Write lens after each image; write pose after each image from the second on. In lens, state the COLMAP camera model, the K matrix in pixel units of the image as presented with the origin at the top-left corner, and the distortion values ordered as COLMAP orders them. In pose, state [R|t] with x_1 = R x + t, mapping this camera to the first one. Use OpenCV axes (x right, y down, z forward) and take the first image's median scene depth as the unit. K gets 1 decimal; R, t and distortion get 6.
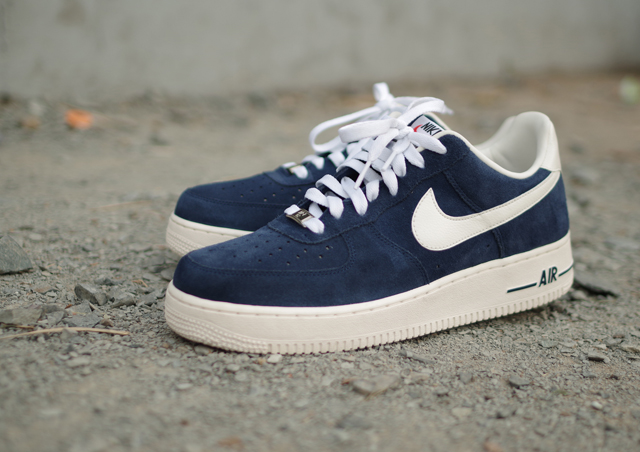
lens RADIAL K [[1064.6, 0, 304.4], [0, 1064.6, 225.9], [0, 0, 1]] dist [-0.076273, 0.033937]
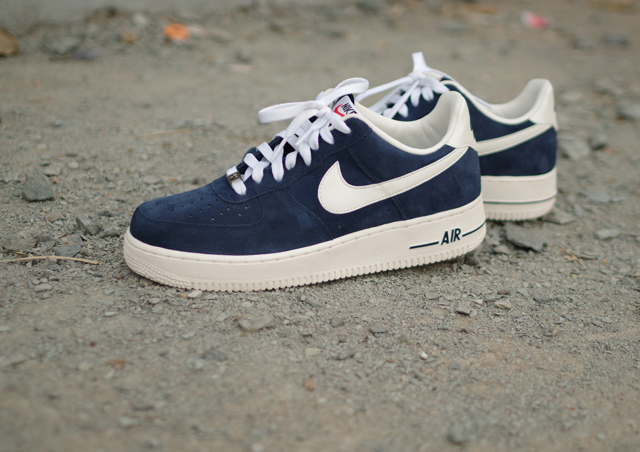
lens RADIAL K [[1117.4, 0, 320.0], [0, 1117.4, 226.0], [0, 0, 1]] dist [-0.051989, -0.072686]
pose [[0.981148, 0.063632, -0.182483, 0.333216], [-0.040214, 0.990793, 0.129272, -0.124927], [0.189029, -0.119497, 0.974674, -0.242236]]
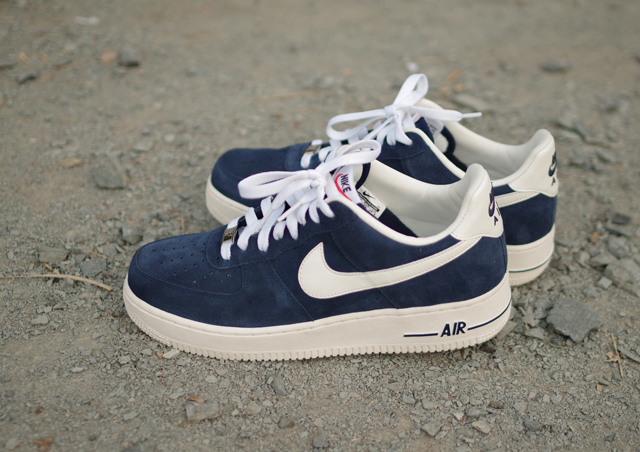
lens RADIAL K [[1064.6, 0, 304.4], [0, 1064.6, 225.9], [0, 0, 1]] dist [-0.076273, 0.033937]
pose [[0.845558, 0.240154, -0.476821, 0.620515], [-0.063950, 0.932246, 0.356128, -0.439361], [0.530040, -0.270635, 0.803626, 0.113158]]
